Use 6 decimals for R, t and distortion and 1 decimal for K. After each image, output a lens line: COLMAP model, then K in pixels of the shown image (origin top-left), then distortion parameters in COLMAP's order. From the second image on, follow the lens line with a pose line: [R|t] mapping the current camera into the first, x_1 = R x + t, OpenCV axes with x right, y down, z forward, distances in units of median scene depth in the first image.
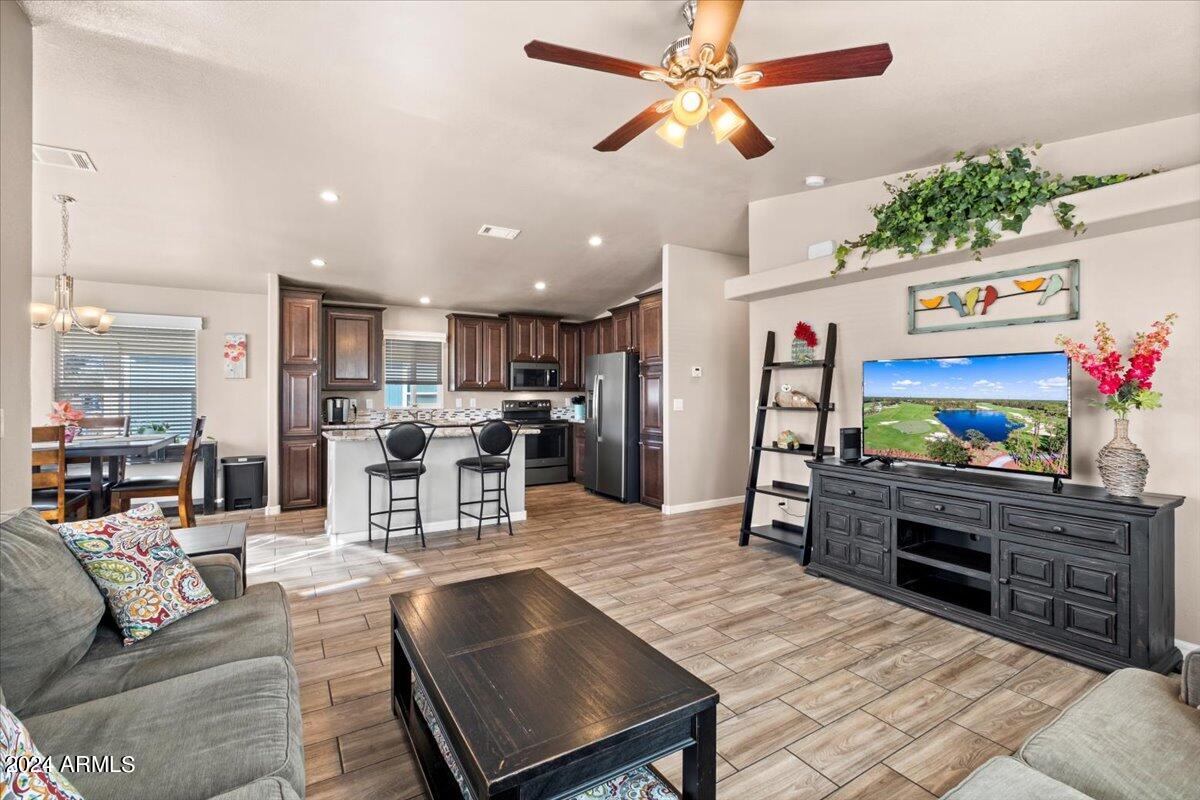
lens RADIAL K [[537.8, 0, 631.7], [0, 537.8, 387.7], [0, 0, 1]] dist [0.000694, 0.000048]
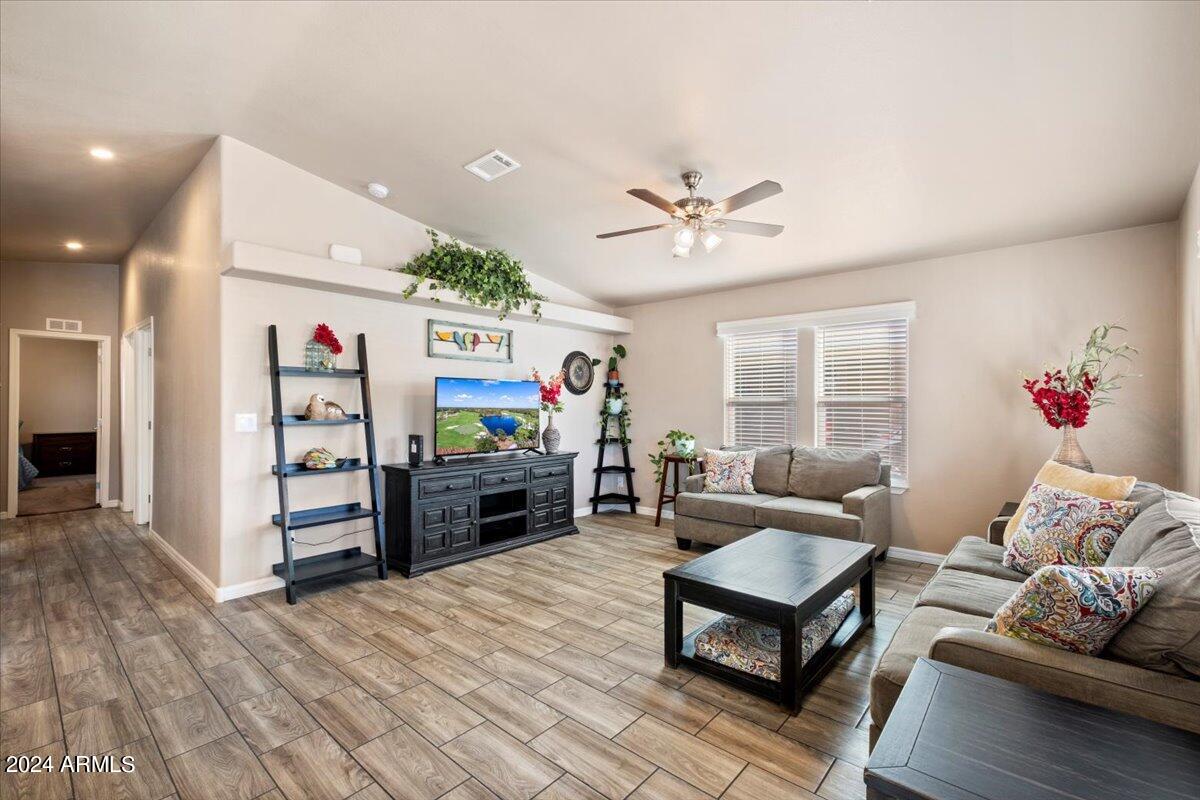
lens RADIAL K [[523.8, 0, 600.0], [0, 523.8, 400.0], [0, 0, 1]] dist [-0.000688, -0.000124]
pose [[-0.271556, 0.000764, 0.962422, -0.834904], [-0.013564, 0.999897, -0.004621, 0.001083], [-0.962327, -0.014309, -0.271517, 1.034797]]
